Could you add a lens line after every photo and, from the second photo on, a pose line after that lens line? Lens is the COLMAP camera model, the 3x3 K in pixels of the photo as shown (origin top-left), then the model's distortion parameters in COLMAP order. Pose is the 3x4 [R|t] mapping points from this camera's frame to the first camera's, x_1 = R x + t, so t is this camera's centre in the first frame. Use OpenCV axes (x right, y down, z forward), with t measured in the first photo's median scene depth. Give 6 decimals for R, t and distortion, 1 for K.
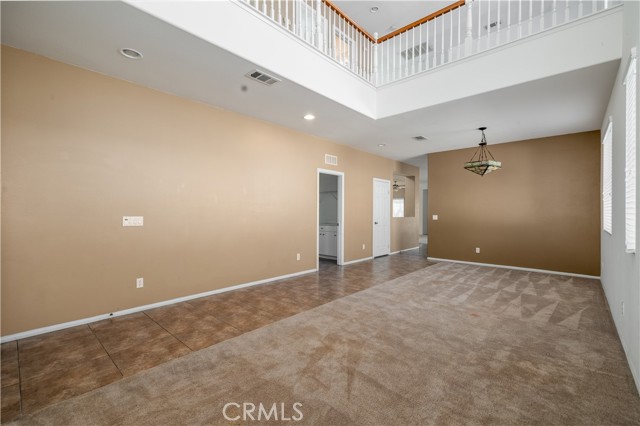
lens RADIAL K [[282.9, 0, 320.7], [0, 282.9, 215.0], [0, 0, 1]] dist [0.003026, 0.000621]
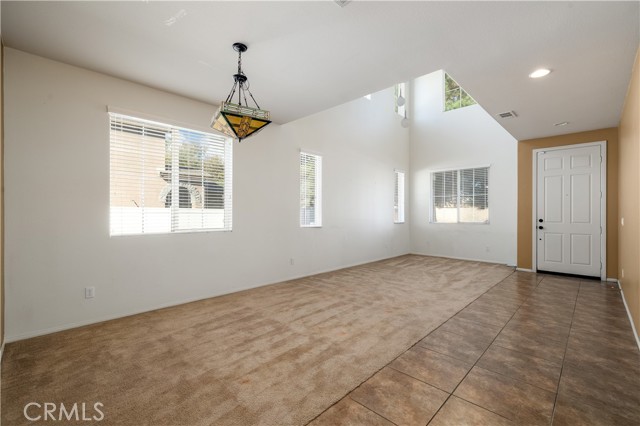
lens RADIAL K [[282.9, 0, 320.6], [0, 282.9, 212.6], [0, 0, 1]] dist [0.003026, 0.000621]
pose [[-0.999387, -0.006252, 0.034436, 0.485526], [-0.006032, 0.999961, 0.006506, -0.011939], [-0.034475, 0.006294, -0.999386, 1.811406]]
